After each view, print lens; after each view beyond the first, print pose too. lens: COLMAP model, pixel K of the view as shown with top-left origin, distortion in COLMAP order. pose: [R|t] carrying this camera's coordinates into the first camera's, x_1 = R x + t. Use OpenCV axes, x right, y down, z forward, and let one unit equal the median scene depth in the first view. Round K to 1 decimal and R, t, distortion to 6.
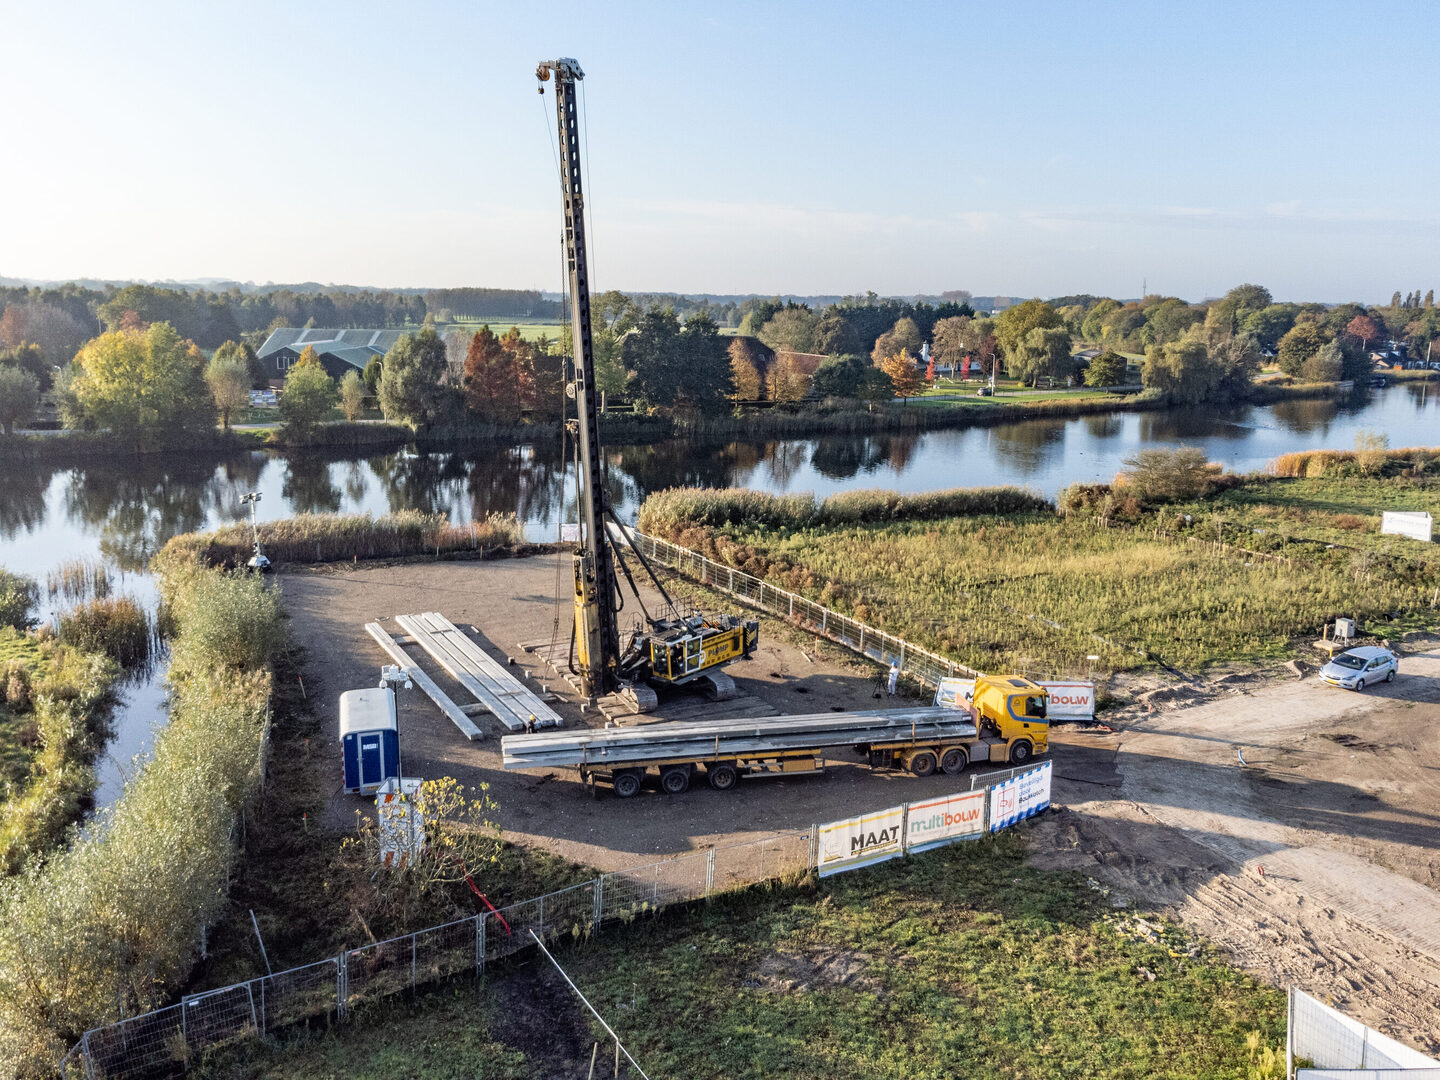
lens RADIAL K [[1134.2, 0, 721.3], [0, 1134.2, 503.7], [0, 0, 1]] dist [0.035953, -0.005297]
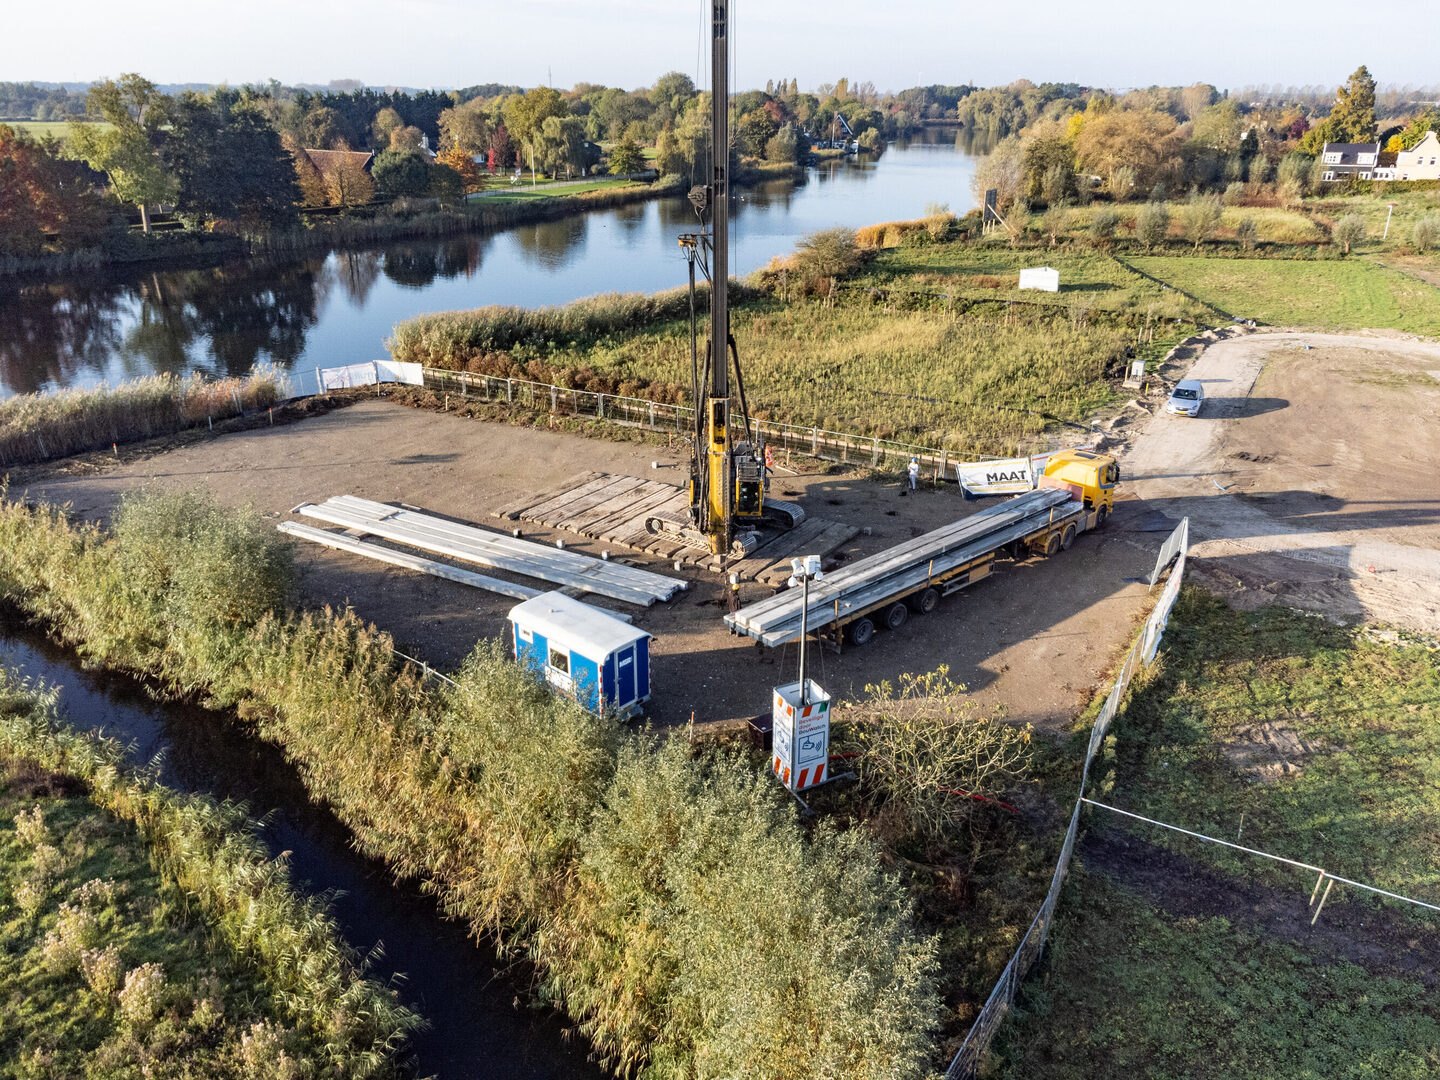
lens RADIAL K [[1063.6, 0, 720.0], [0, 1063.6, 540.0], [0, 0, 1]] dist [0.015837, 0.011794]
pose [[0.867620, -0.202818, 0.453983, -0.133231], [0.097854, 0.964820, 0.244024, -0.011877], [-0.487504, -0.167296, 0.856943, 0.075080]]
